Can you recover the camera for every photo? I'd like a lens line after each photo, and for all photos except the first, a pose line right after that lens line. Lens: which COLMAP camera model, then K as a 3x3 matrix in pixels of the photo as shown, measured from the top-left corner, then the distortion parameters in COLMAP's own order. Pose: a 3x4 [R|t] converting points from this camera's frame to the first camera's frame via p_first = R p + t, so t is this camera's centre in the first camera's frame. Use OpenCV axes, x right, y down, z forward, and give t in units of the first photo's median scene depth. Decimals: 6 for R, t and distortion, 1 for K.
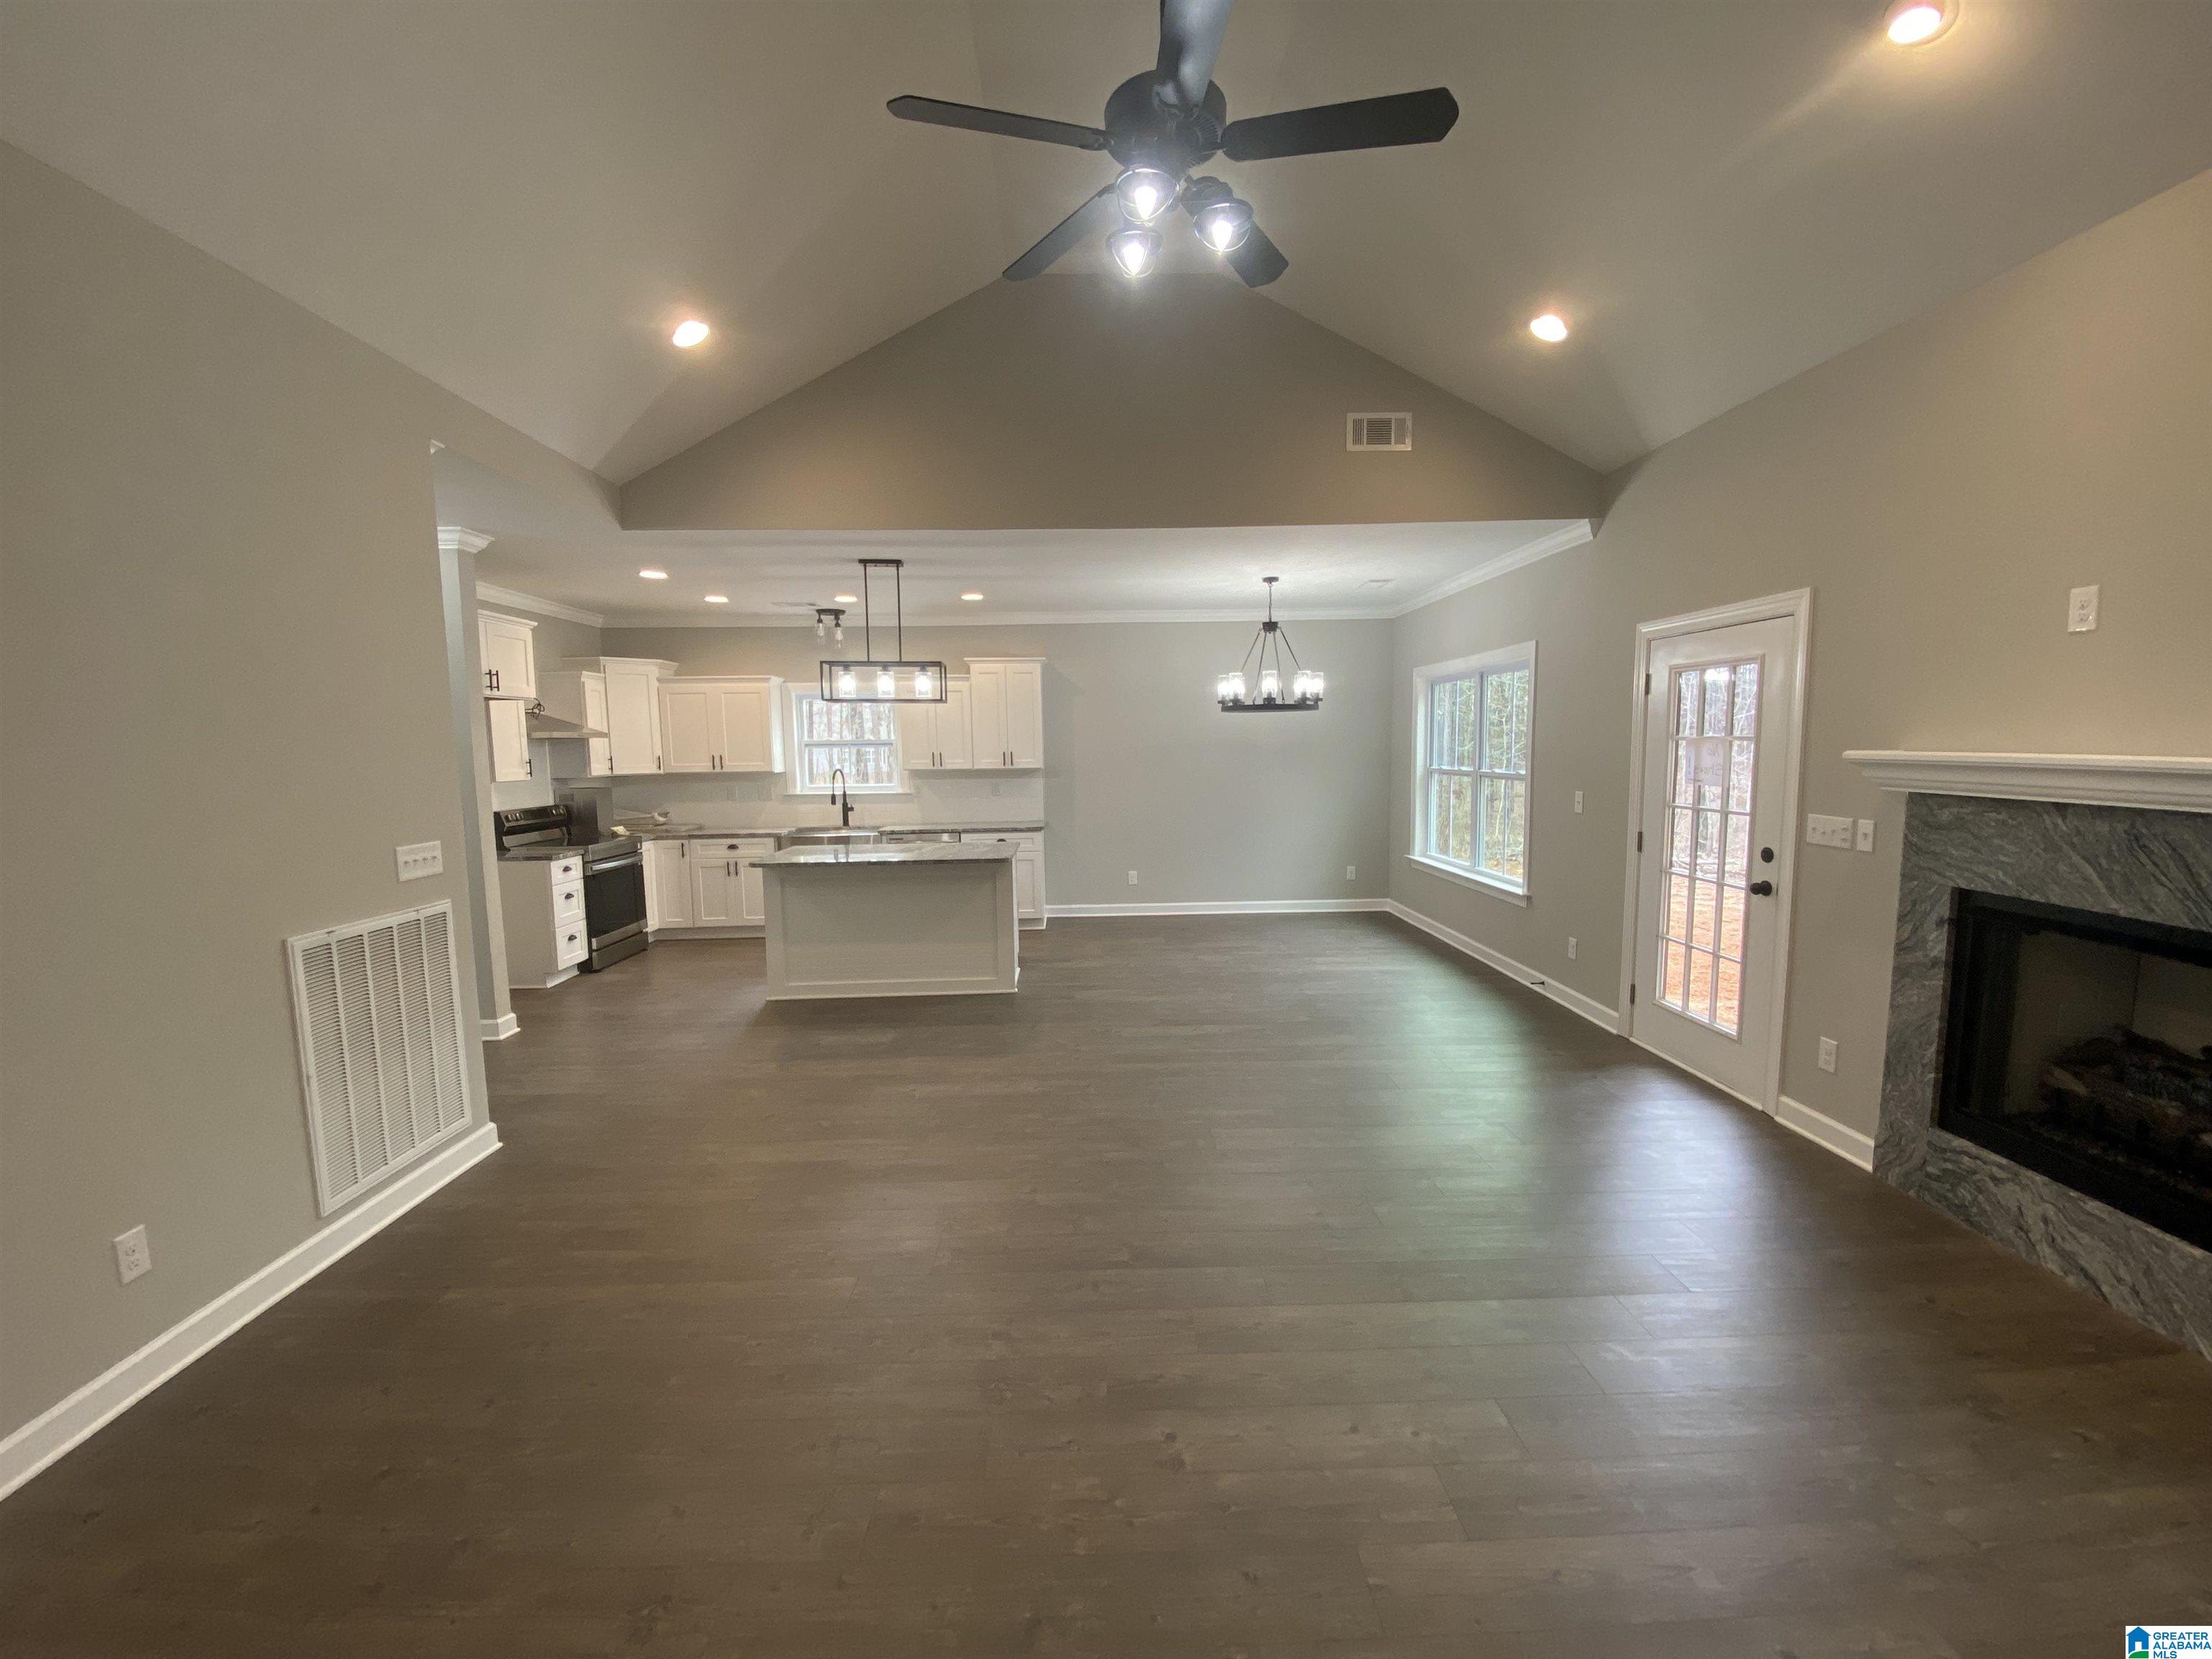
lens RADIAL K [[895.5, 0, 1105.8], [0, 895.5, 832.2], [0, 0, 1]] dist [0.031639, -0.028163]
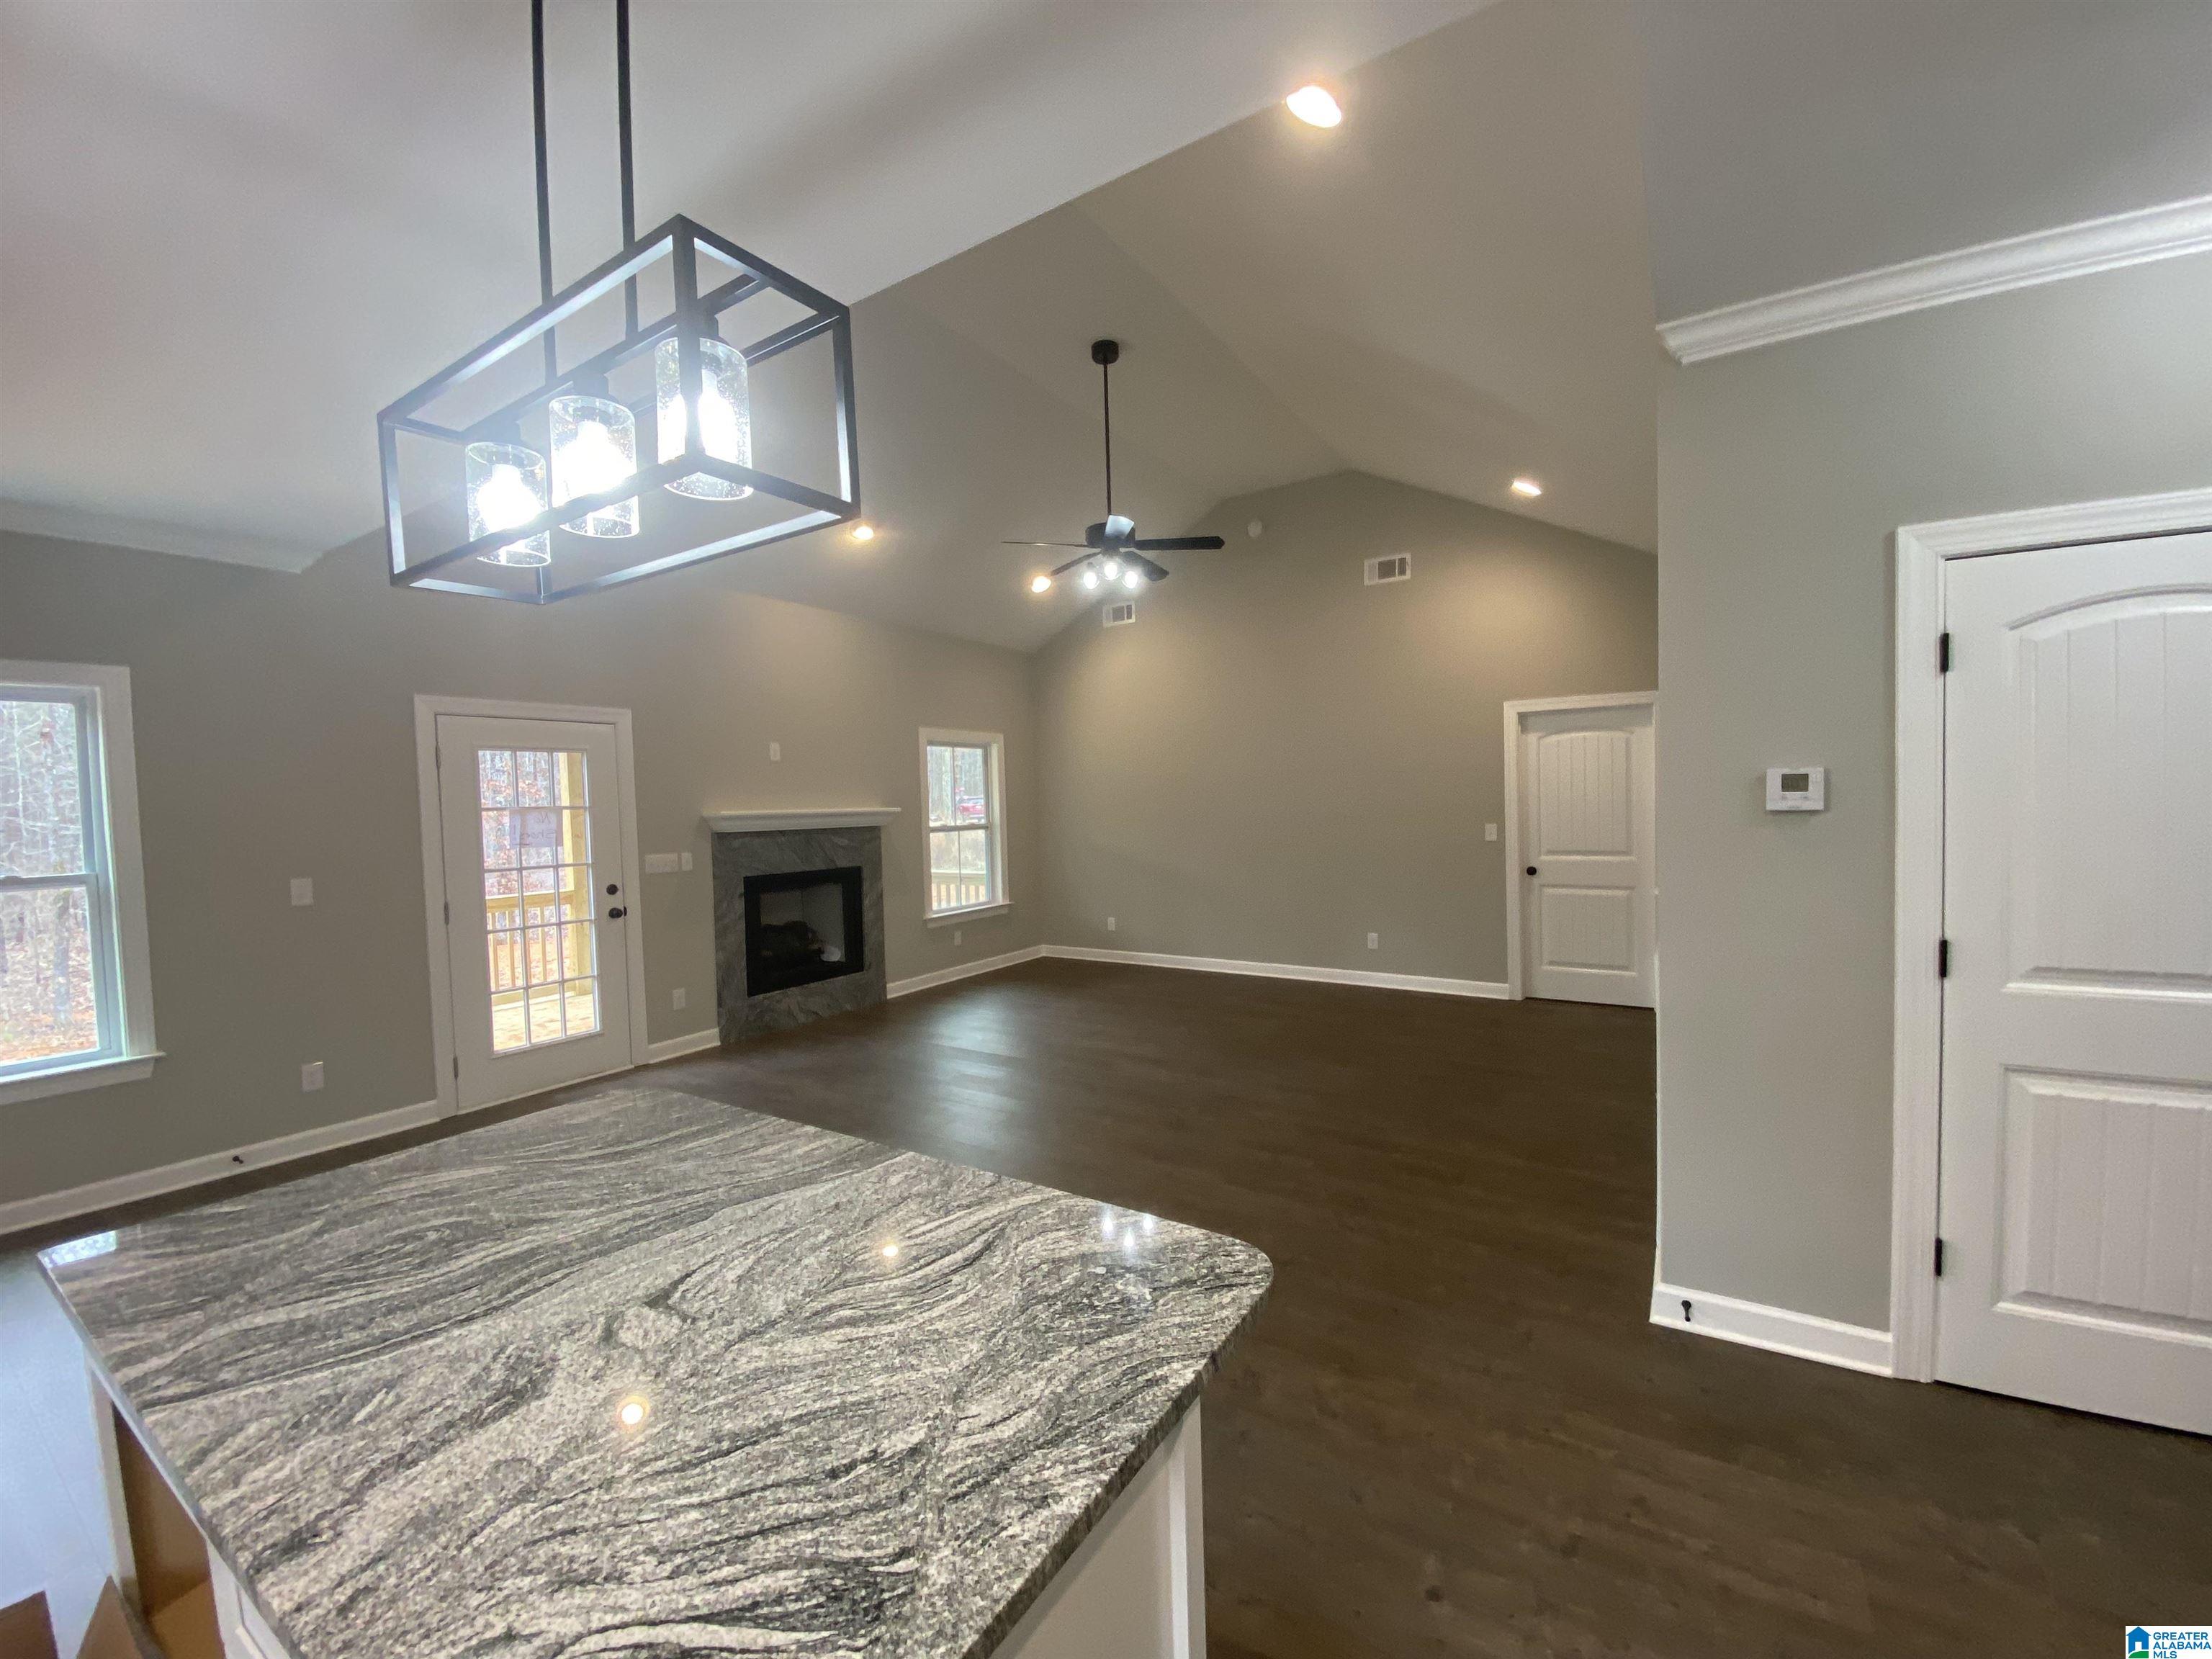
lens RADIAL K [[895.5, 0, 1105.8], [0, 895.5, 832.2], [0, 0, 1]] dist [0.031639, -0.028163]
pose [[-0.826168, 0.018668, 0.563114, -0.503275], [0.094513, 0.989881, 0.105848, -0.100330], [-0.555440, 0.140669, -0.819572, 1.234754]]
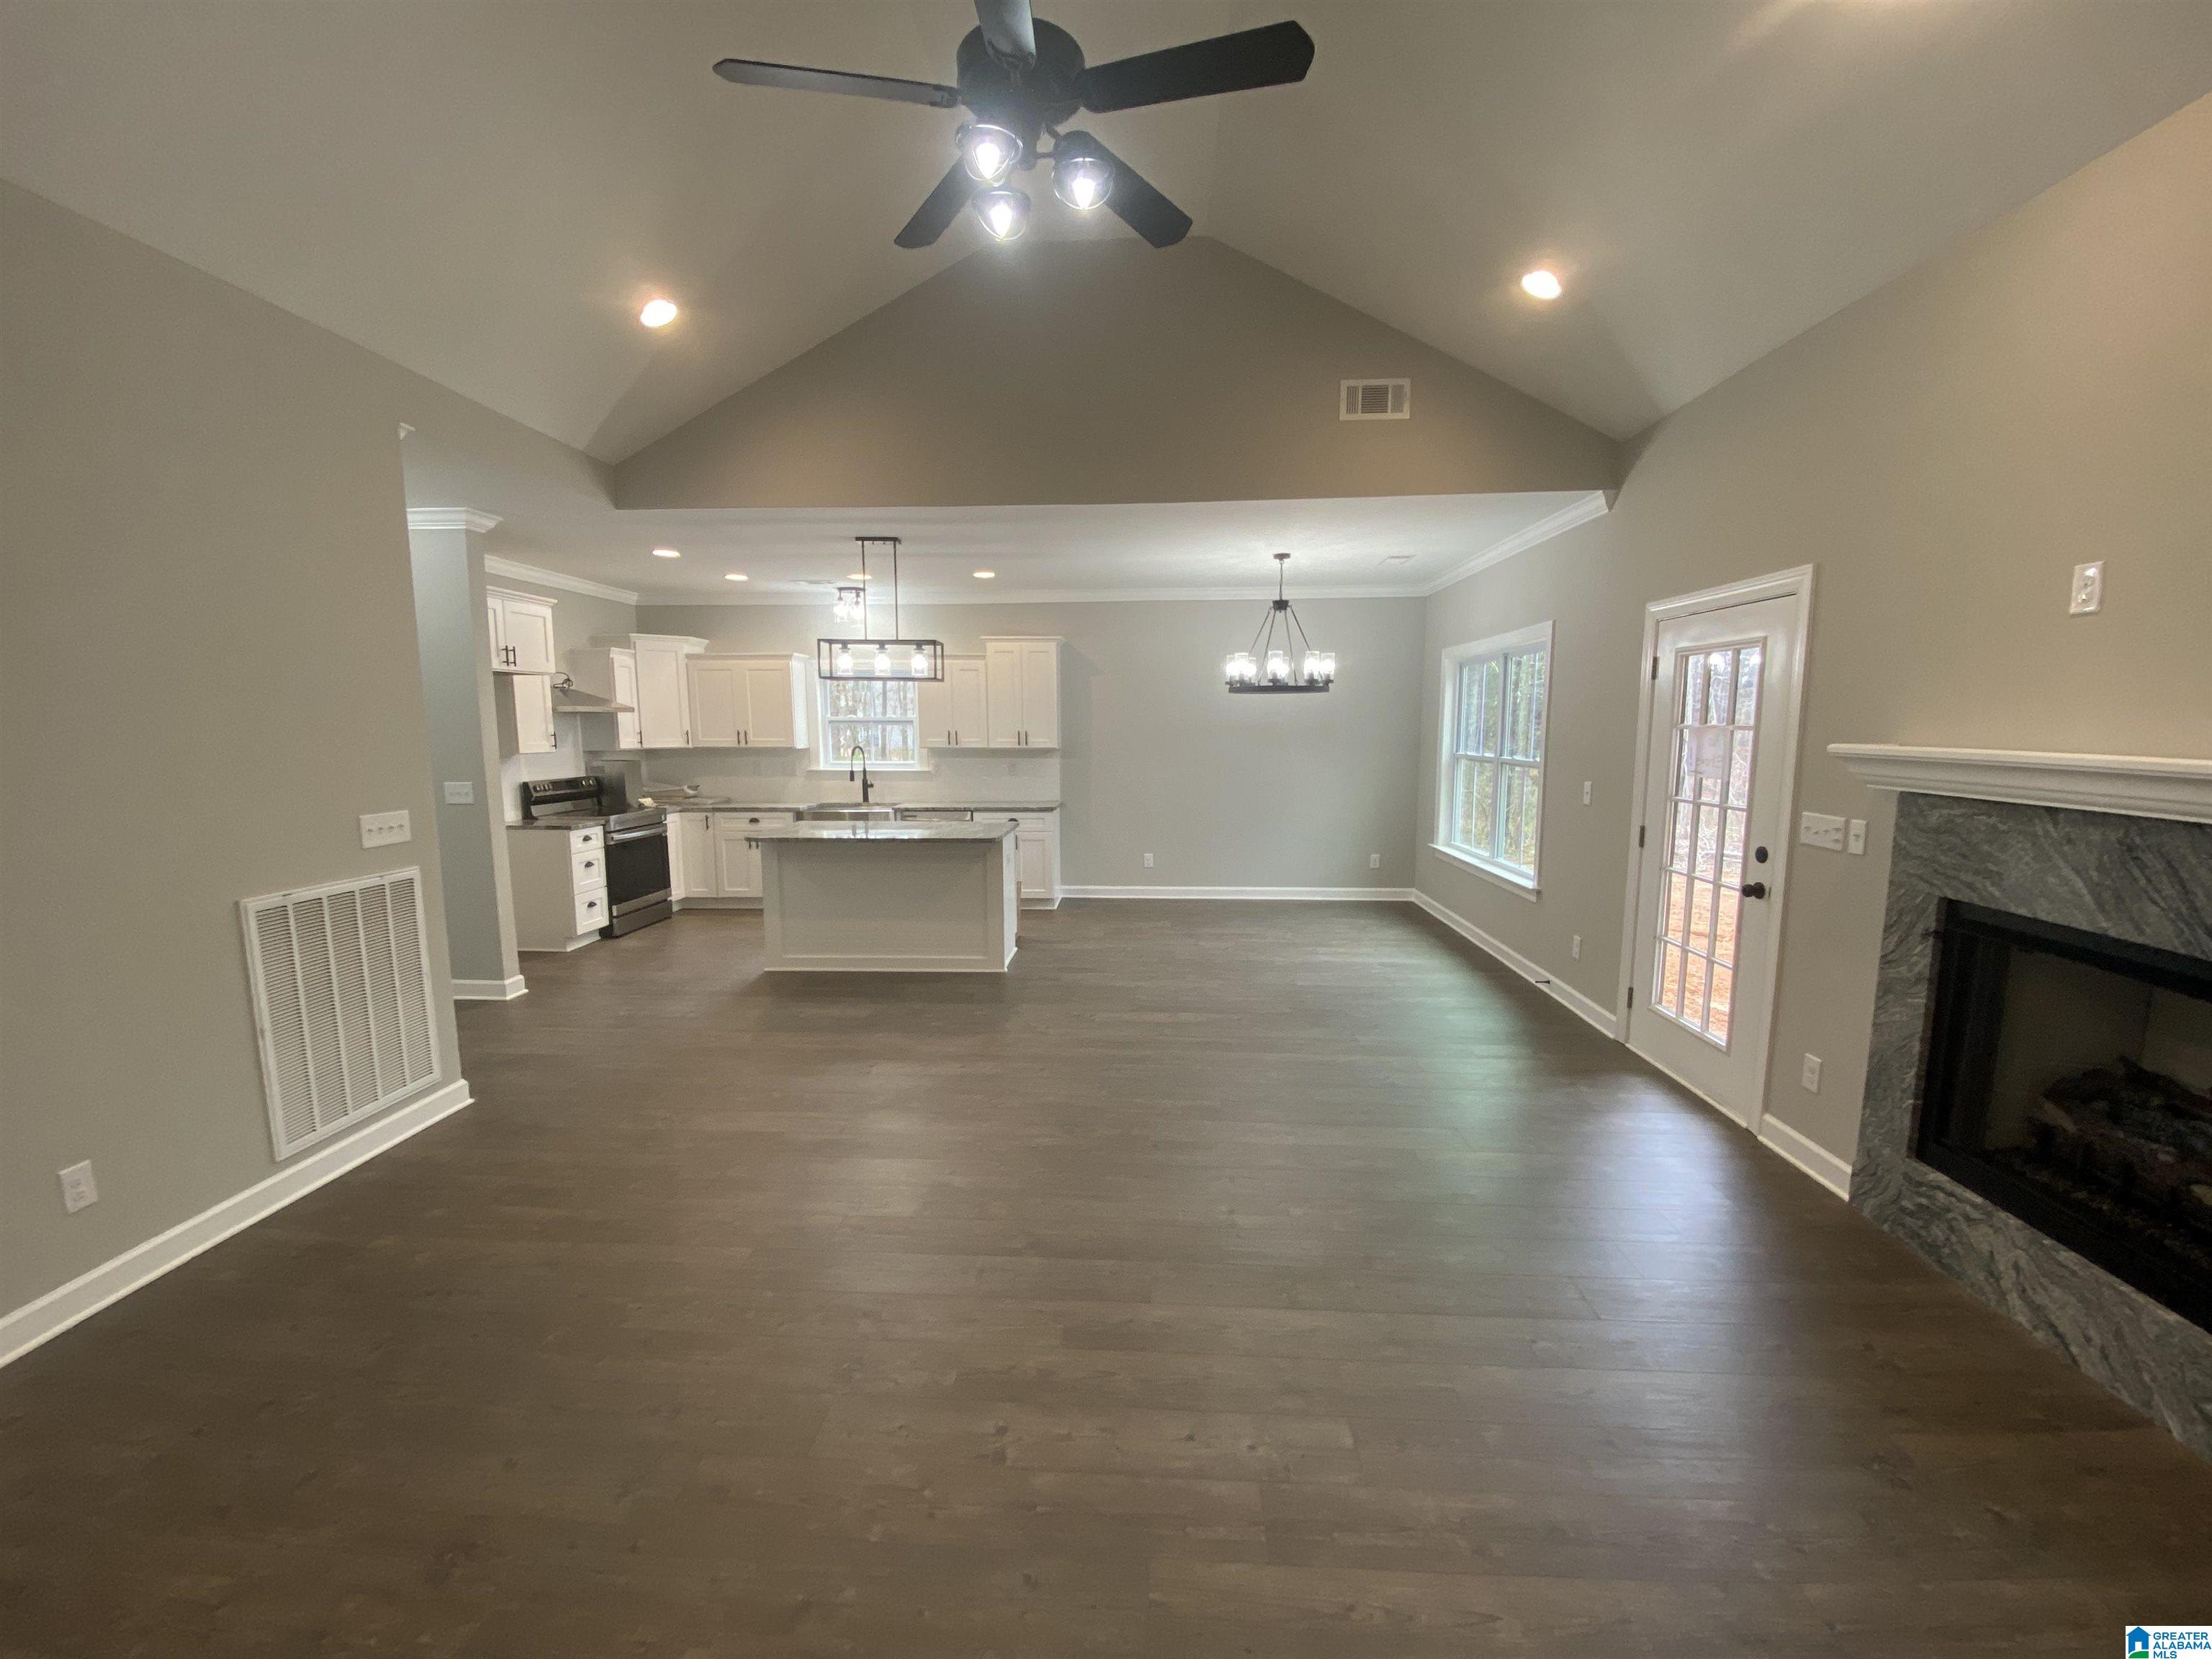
lens RADIAL K [[895.5, 0, 1105.8], [0, 895.5, 832.2], [0, 0, 1]] dist [0.031639, -0.028163]
pose [[0.996247, 0.022634, -0.083545, 0.100421], [-0.020696, 0.999498, 0.023985, -0.004413], [0.084046, -0.022166, 0.996215, 0.015780]]
